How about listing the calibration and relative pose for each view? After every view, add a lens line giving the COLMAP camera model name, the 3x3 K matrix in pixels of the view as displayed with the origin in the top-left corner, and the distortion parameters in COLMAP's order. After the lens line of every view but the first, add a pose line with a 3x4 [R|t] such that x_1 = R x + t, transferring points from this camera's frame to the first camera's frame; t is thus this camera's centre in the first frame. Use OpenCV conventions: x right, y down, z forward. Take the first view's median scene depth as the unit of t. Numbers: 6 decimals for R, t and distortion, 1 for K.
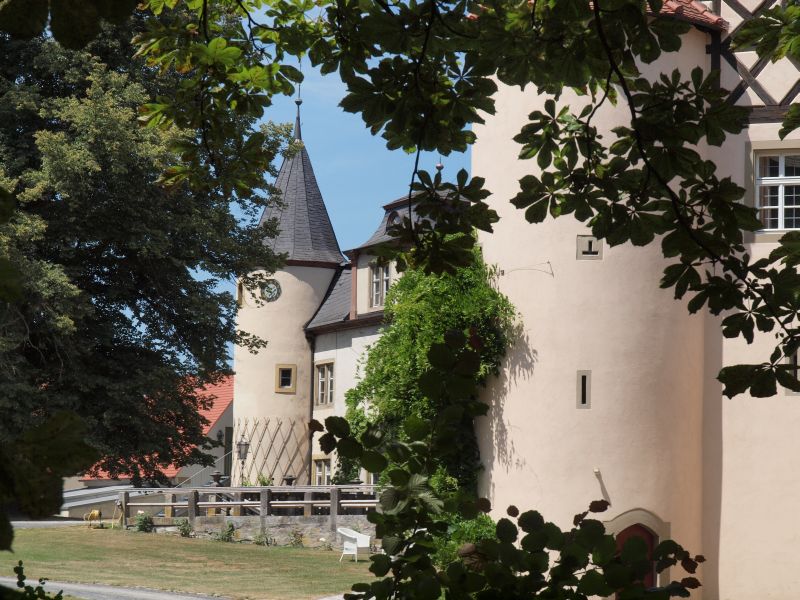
lens RADIAL K [[2342.2, 0, 400.0], [0, 2342.2, 300.0], [0, 0, 1]] dist [0.290434, -0.620290]
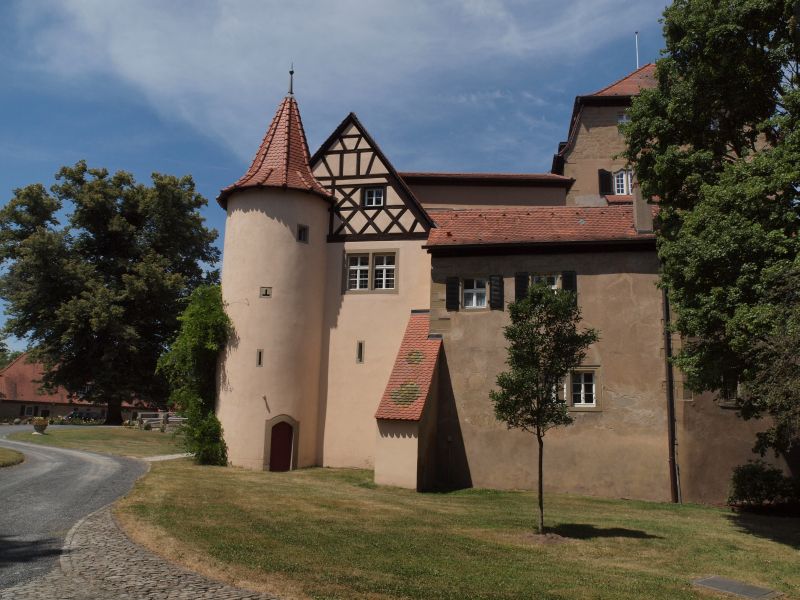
lens RADIAL K [[729.5, 0, 400.0], [0, 729.5, 300.0], [0, 0, 1]] dist [-0.000088, 0.000066]
pose [[0.995771, 0.026410, 0.087996, 0.199707], [-0.018435, 0.995749, -0.090240, 0.059186], [-0.090005, 0.088236, 0.992025, 0.445467]]
